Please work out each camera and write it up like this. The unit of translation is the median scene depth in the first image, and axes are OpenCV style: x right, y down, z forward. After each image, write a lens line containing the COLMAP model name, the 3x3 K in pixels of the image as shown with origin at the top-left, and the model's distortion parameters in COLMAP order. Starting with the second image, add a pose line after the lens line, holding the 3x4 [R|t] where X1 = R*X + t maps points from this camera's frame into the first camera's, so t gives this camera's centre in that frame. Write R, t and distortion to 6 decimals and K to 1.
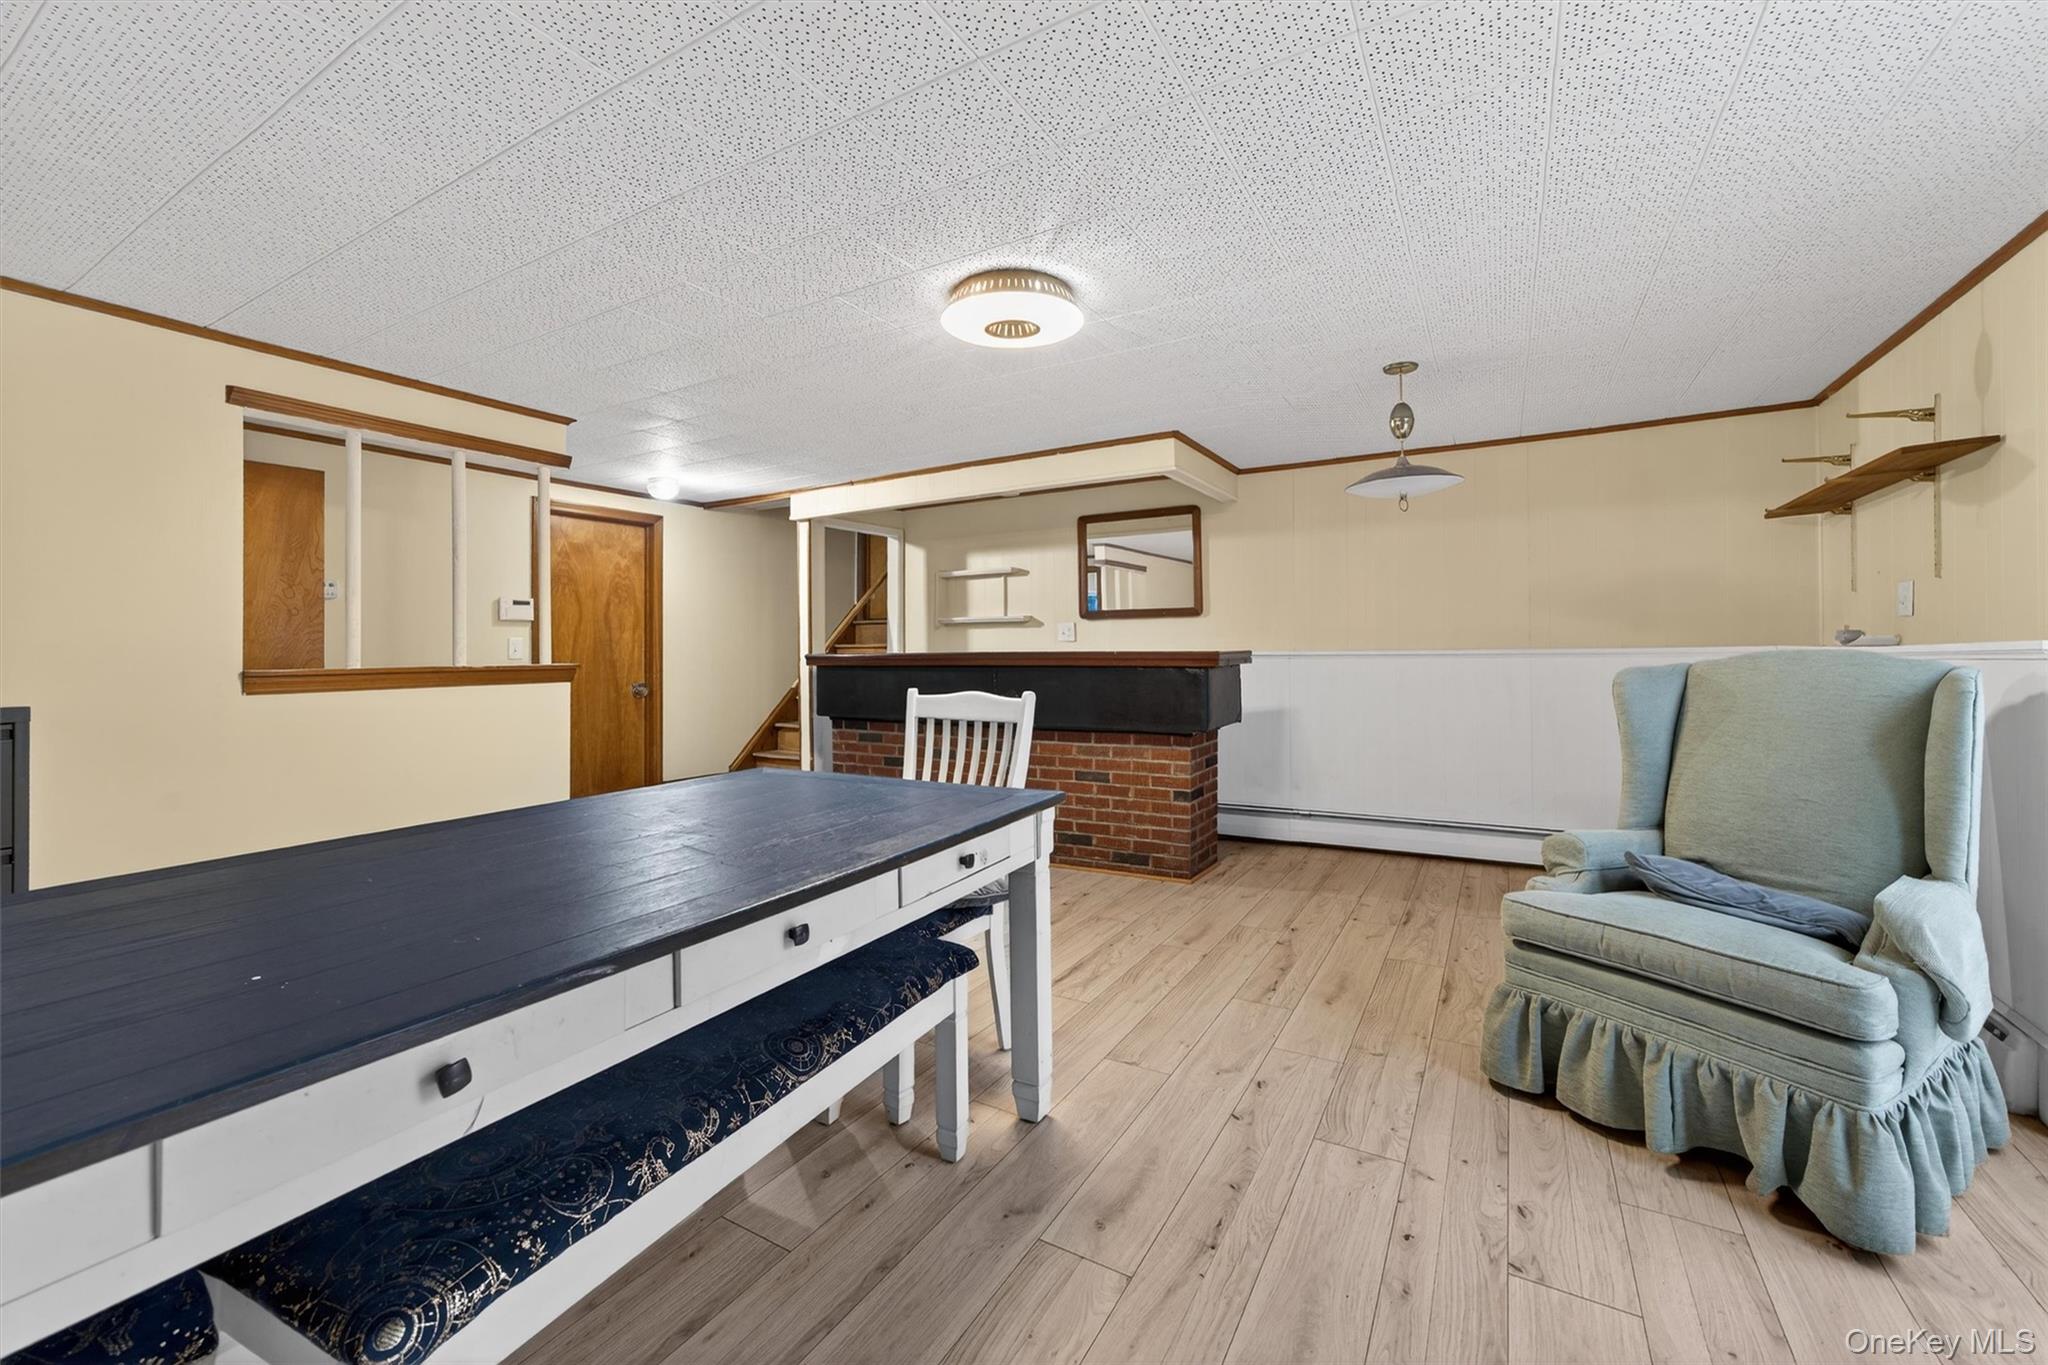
lens RADIAL K [[818.4, 0, 1017.6], [0, 818.4, 644.2], [0, 0, 1]] dist [-0.001956, 0.000172]
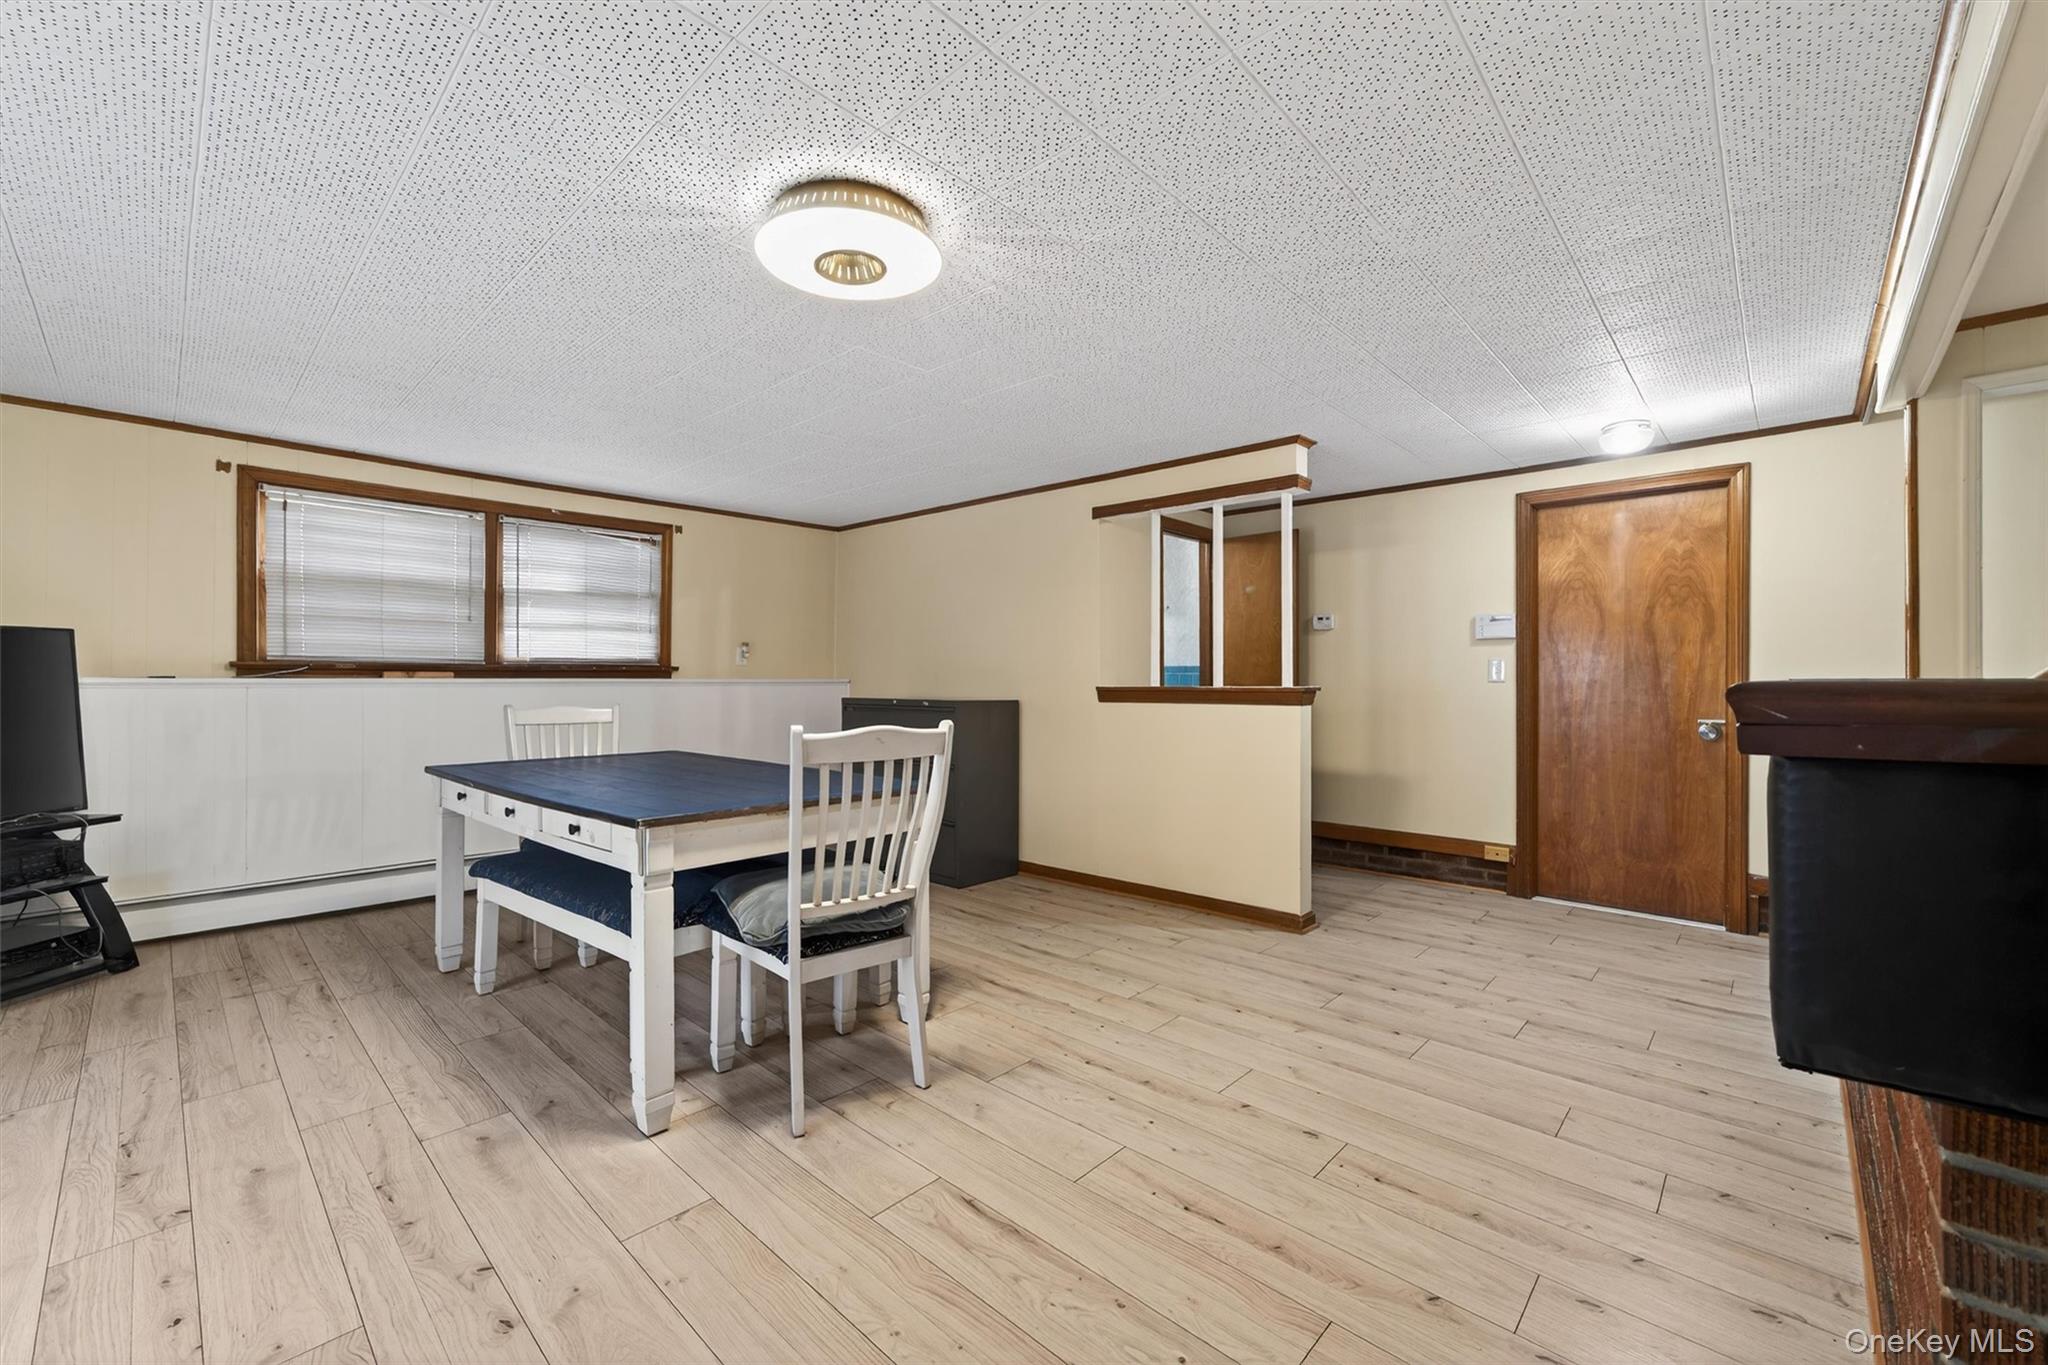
lens RADIAL K [[818.4, 0, 1018.5], [0, 818.4, 684.0], [0, 0, 1]] dist [-0.001956, 0.000172]
pose [[-0.207476, 0.011148, -0.978177, 0.853175], [0.009146, 0.999913, 0.009456, 0.016714], [0.978197, -0.006984, -0.207560, 1.548608]]
